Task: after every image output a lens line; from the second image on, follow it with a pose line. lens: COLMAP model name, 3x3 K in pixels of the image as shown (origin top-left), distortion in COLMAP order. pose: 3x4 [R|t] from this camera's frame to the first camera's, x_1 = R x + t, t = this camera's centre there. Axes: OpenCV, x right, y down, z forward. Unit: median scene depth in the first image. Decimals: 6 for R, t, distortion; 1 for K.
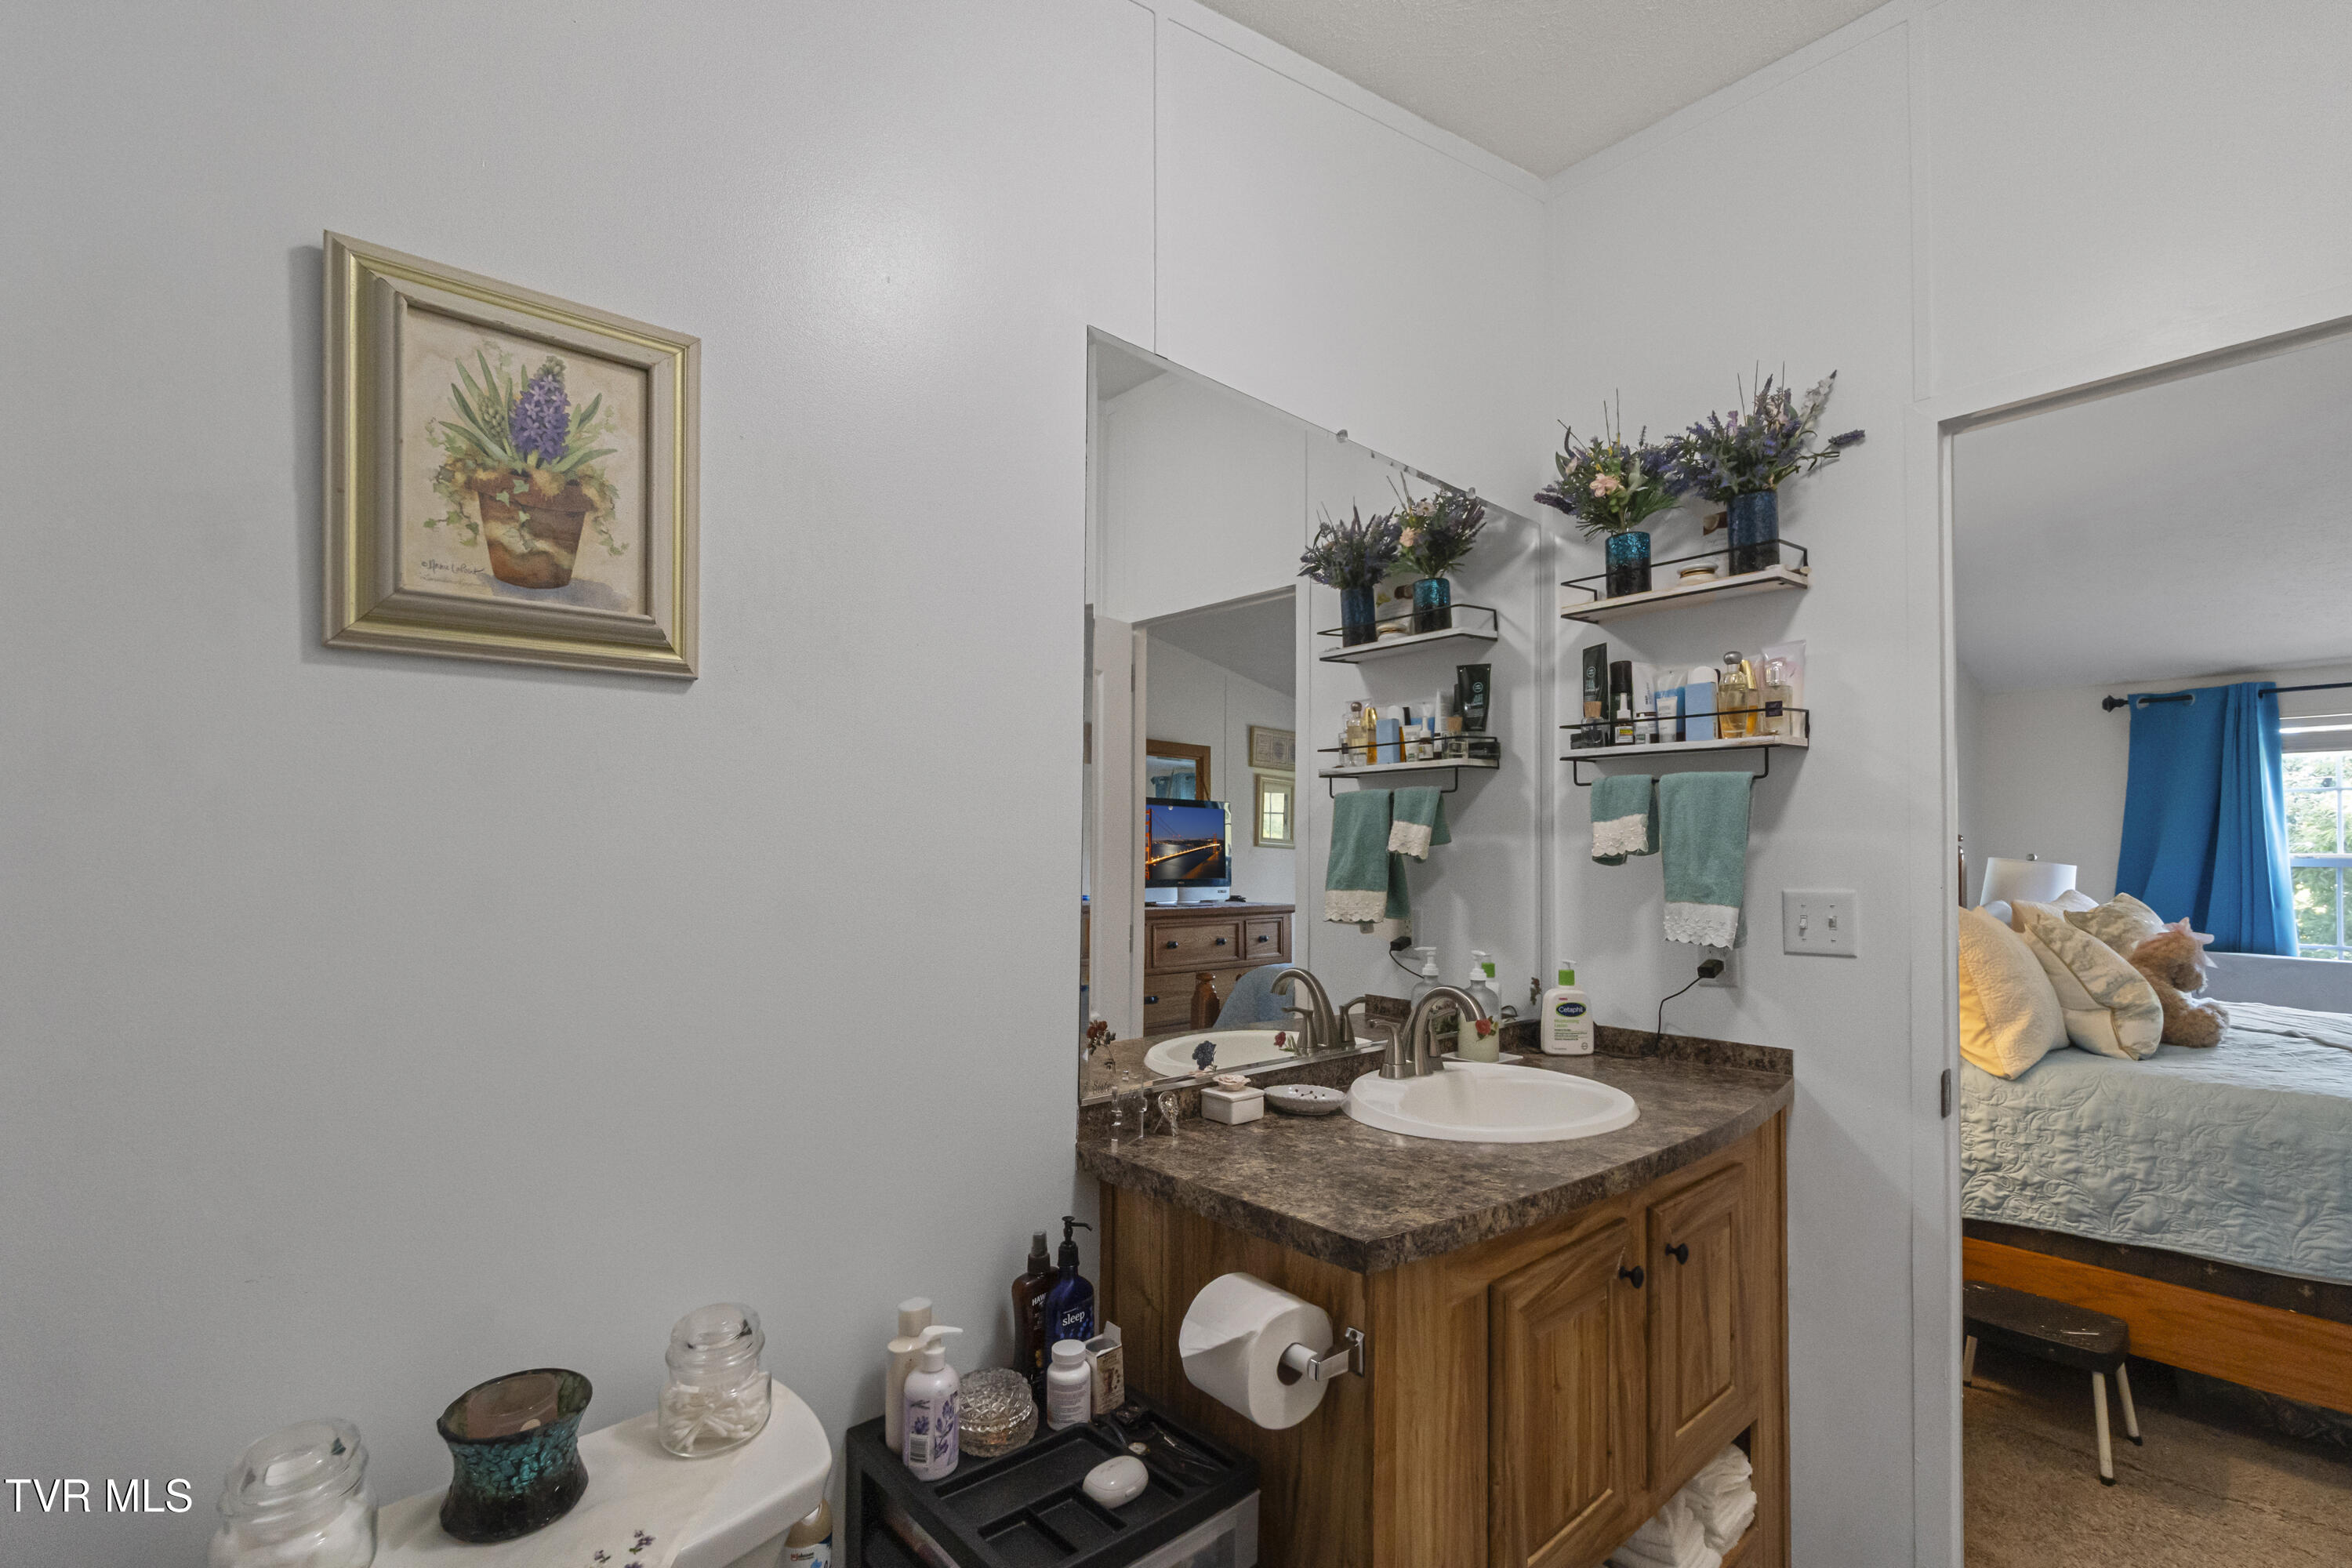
lens RADIAL K [[1054.2, 0, 1179.9], [0, 1054.2, 769.2], [0, 0, 1]] dist [0.002105, 0.000037]
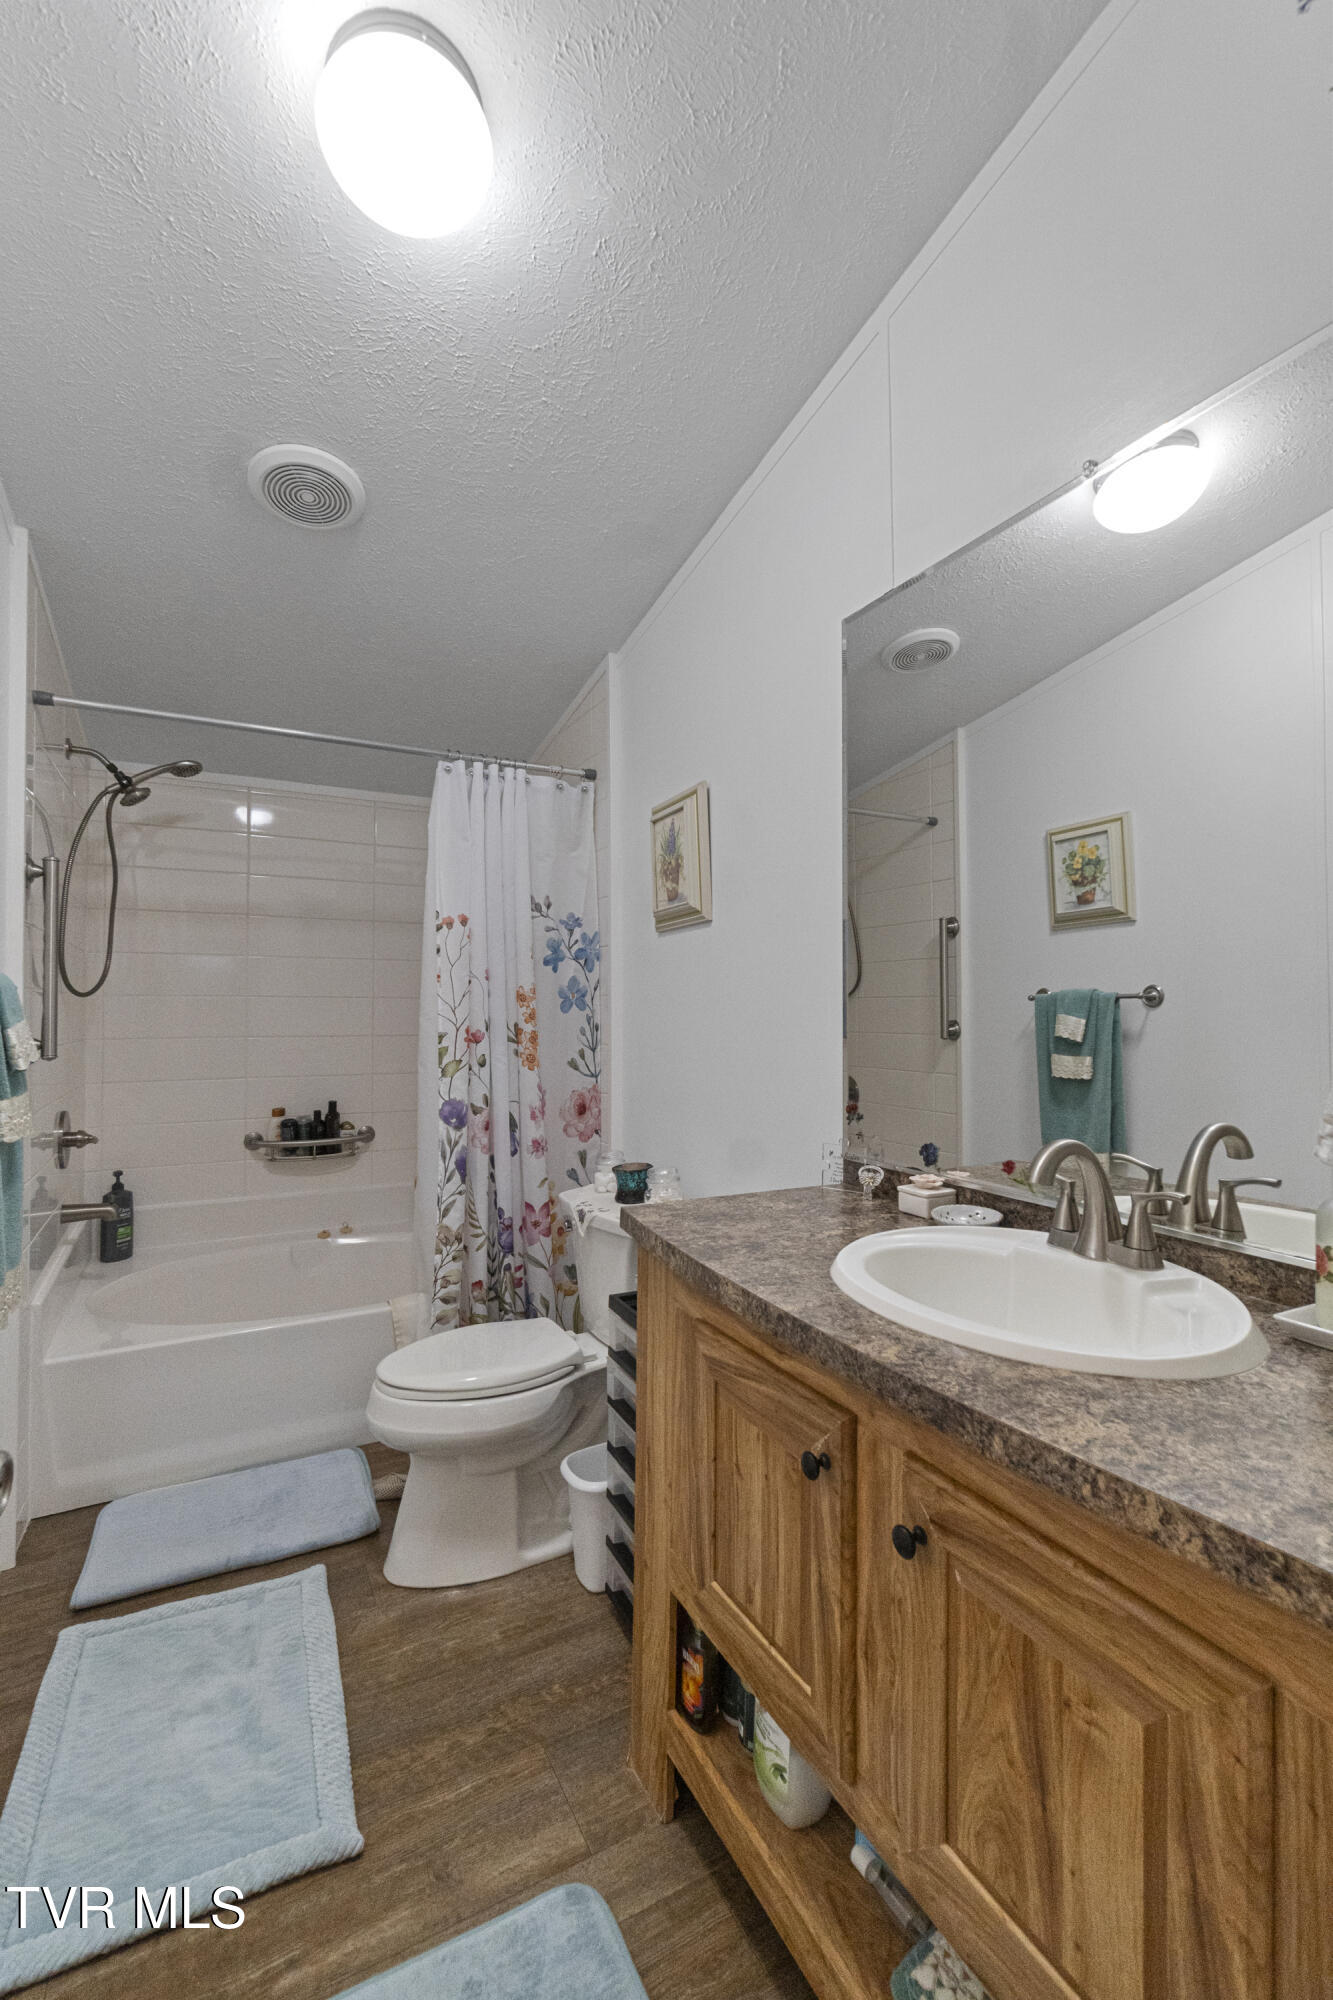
lens RADIAL K [[849.1, 0, 666.5], [0, 849.1, 1000.0], [0, 0, 1]] dist [-0.001223, -0.000048]
pose [[-0.244739, -0.011302, -0.969523, 1.162228], [0.084737, 0.995857, -0.033000, 0.120153], [0.965879, -0.090231, -0.242767, 1.098971]]
